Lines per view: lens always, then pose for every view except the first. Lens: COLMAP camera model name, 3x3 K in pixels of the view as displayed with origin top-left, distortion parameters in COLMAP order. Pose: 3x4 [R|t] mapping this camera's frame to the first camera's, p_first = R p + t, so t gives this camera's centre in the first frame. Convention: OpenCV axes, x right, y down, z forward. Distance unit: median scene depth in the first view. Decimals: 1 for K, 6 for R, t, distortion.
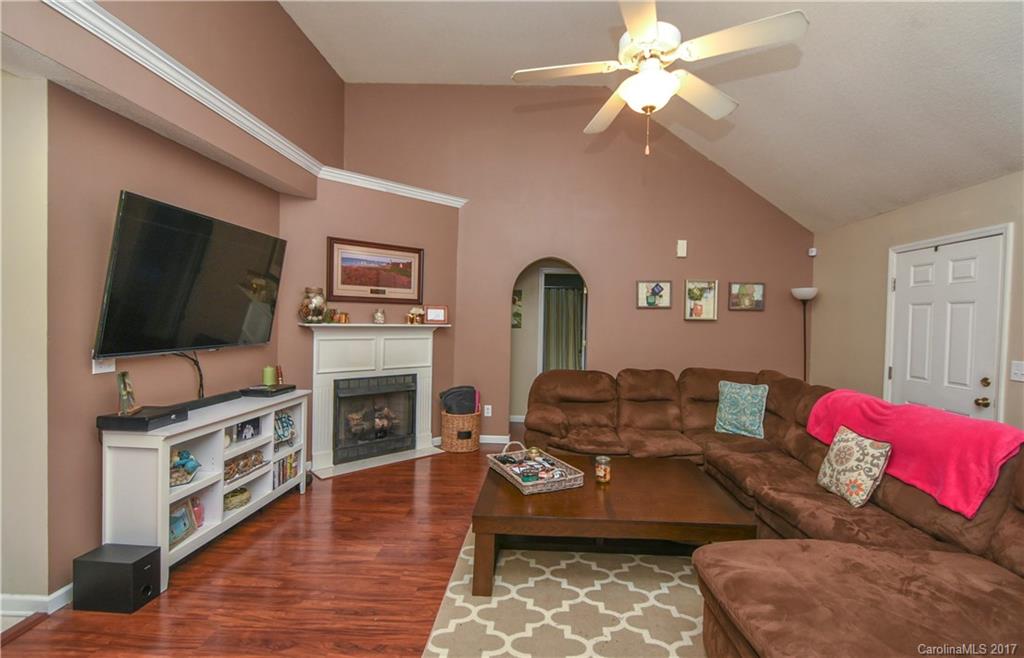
lens RADIAL K [[452.2, 0, 532.8], [0, 452.2, 327.0], [0, 0, 1]] dist [0.003893, -0.000616]
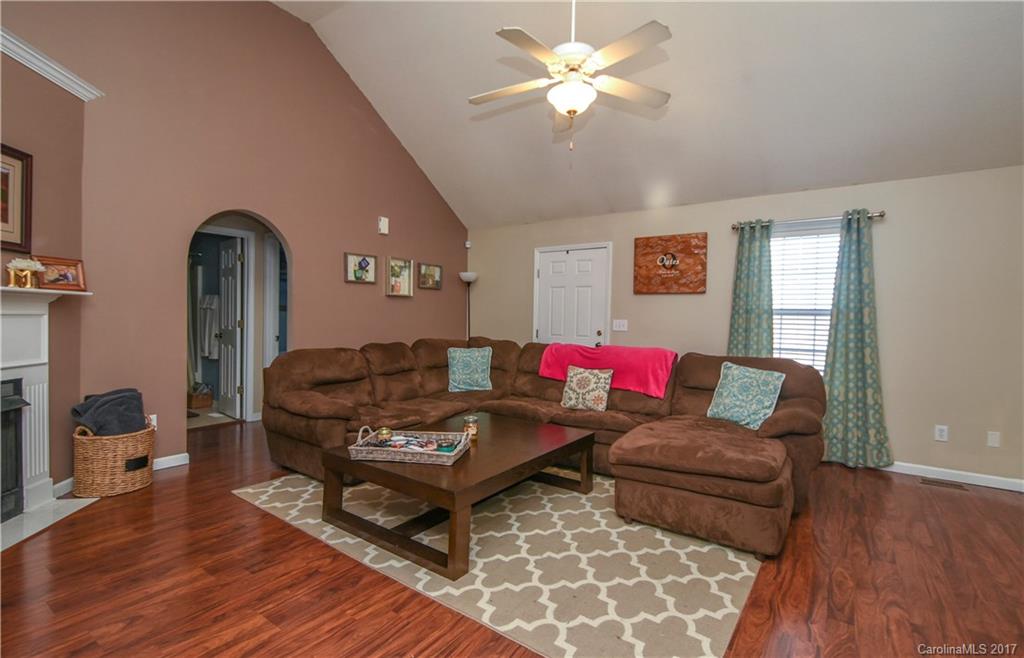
lens RADIAL K [[452.2, 0, 514.9], [0, 452.2, 329.3], [0, 0, 1]] dist [0.003893, -0.000616]
pose [[0.566655, -0.033527, 0.823273, -0.424581], [0.006672, 0.999326, 0.036104, 0.030797], [-0.823928, -0.014965, 0.566497, 0.211319]]
